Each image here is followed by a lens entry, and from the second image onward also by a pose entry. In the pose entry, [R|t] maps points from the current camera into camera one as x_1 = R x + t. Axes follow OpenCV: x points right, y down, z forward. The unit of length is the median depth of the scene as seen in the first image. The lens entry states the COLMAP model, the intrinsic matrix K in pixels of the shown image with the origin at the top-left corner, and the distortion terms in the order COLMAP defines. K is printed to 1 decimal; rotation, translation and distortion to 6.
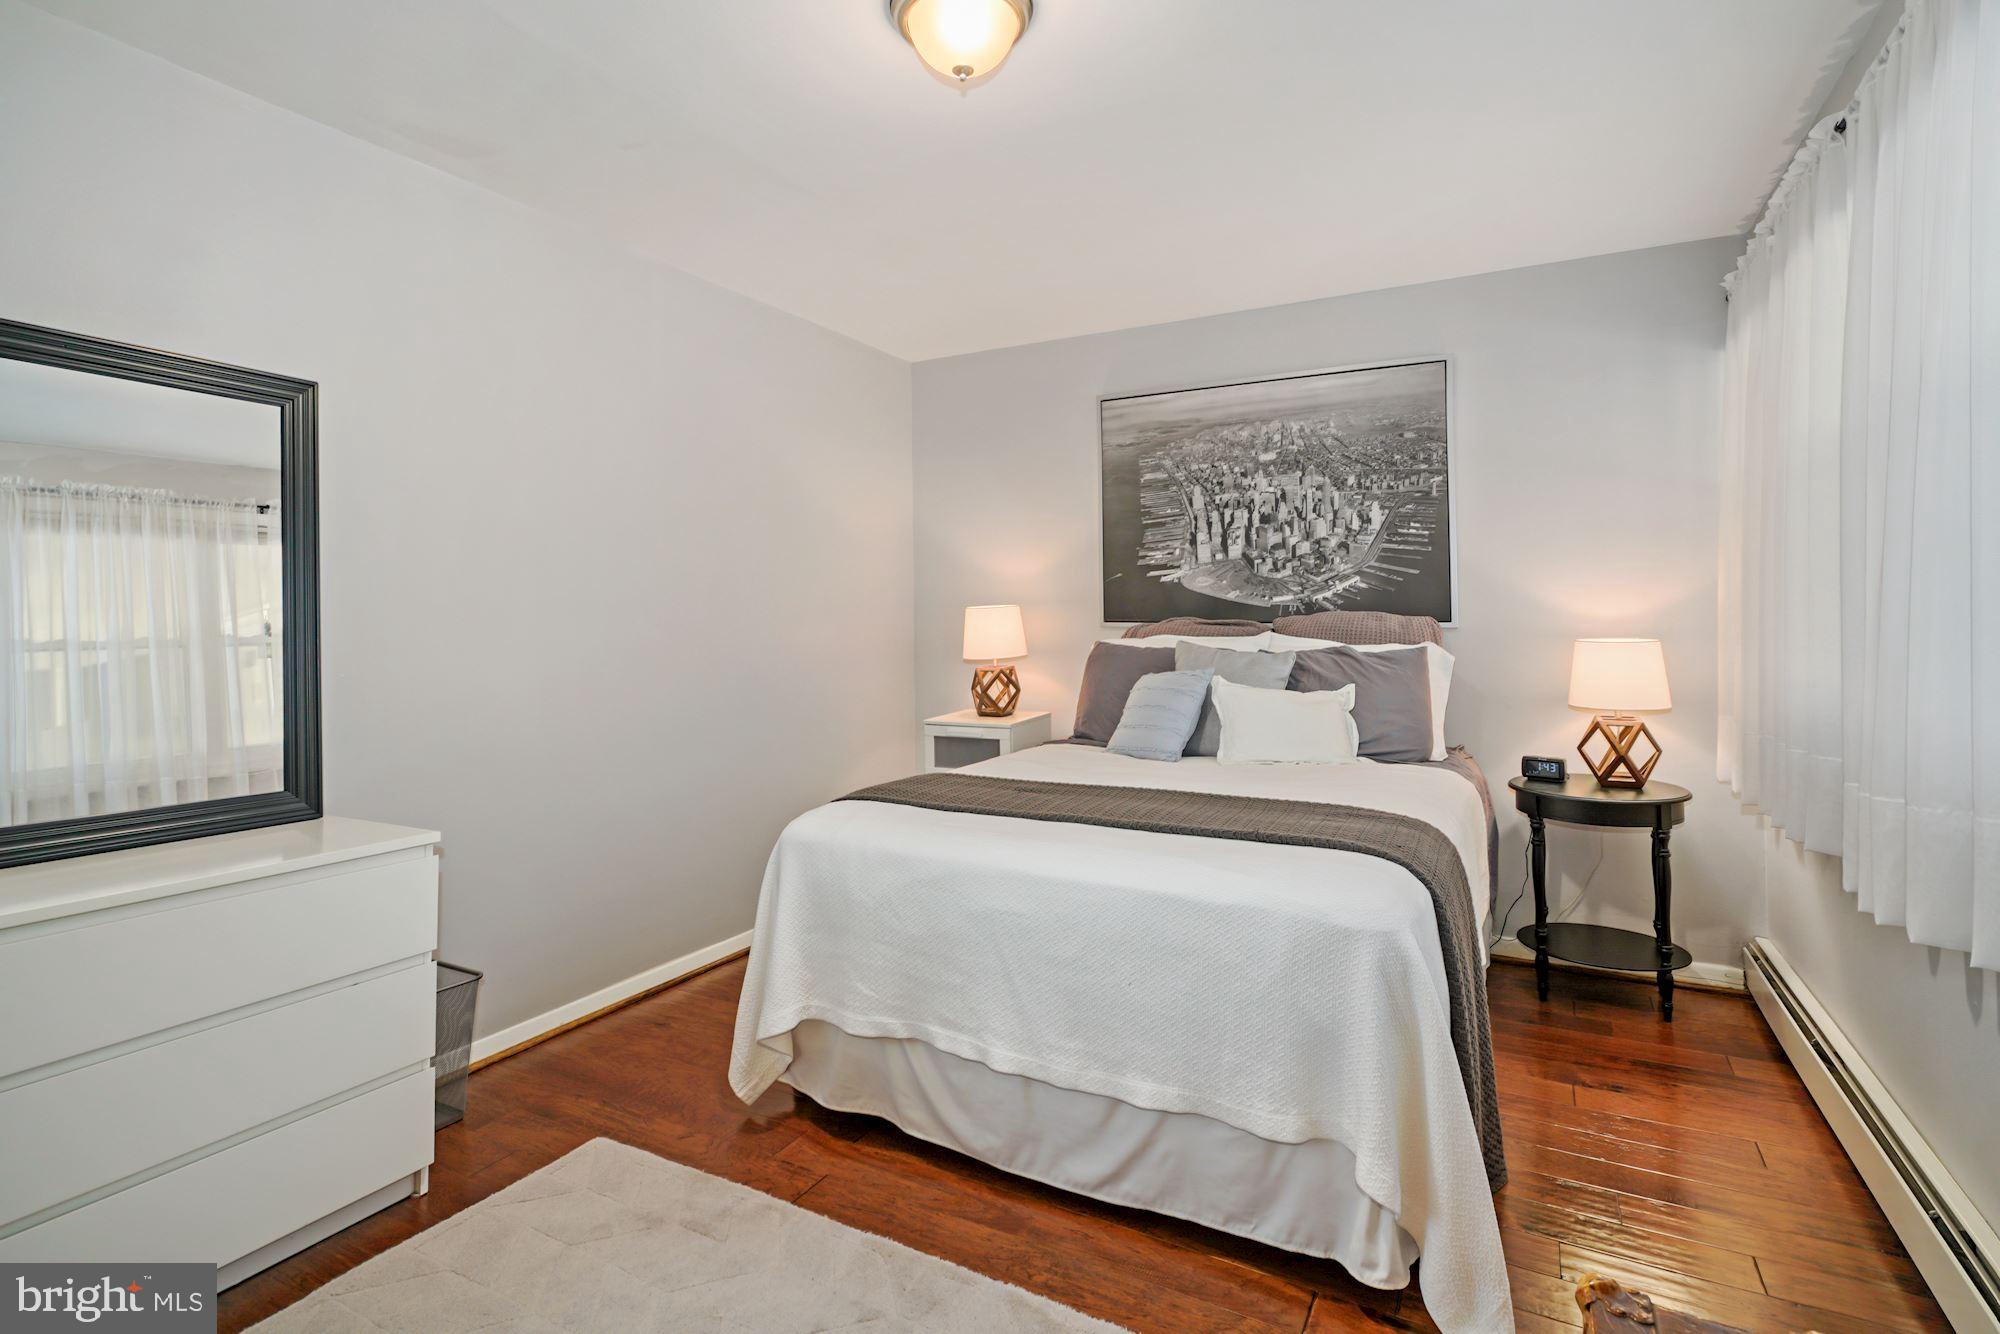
lens RADIAL K [[988.6, 0, 990.6], [0, 988.6, 579.8], [0, 0, 1]] dist [0.000215, 0.000143]
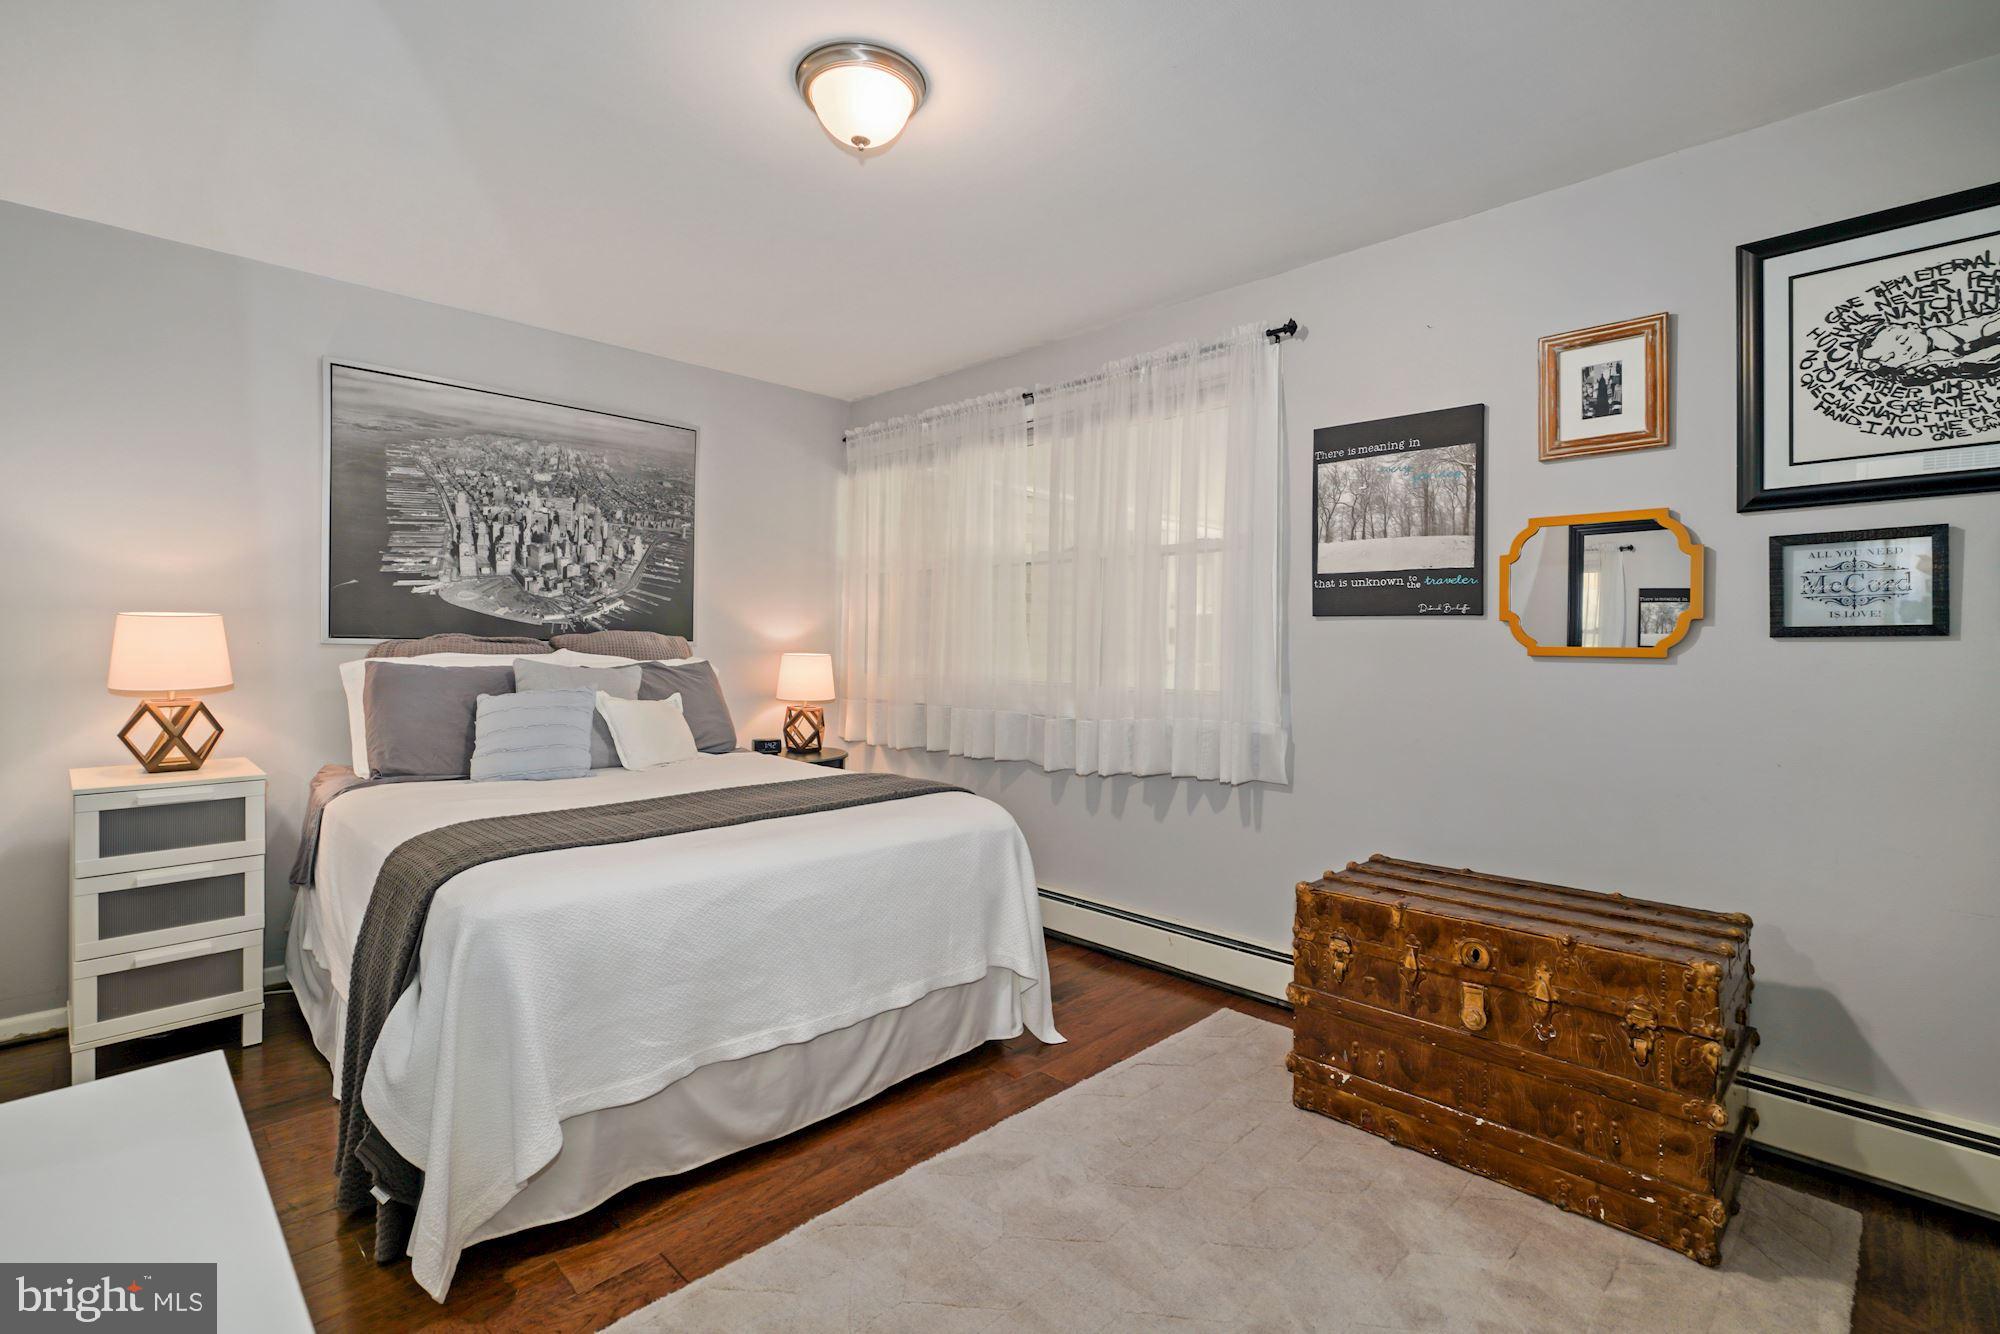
lens RADIAL K [[940.9, 0, 995.2], [0, 940.9, 629.9], [0, 0, 1]] dist [-0.001997, 0.000557]
pose [[0.257692, 0.019071, 0.966039, -0.533031], [-0.047988, 0.998824, -0.006917, 0.016598], [-0.965035, -0.044575, 0.258304, 0.295703]]
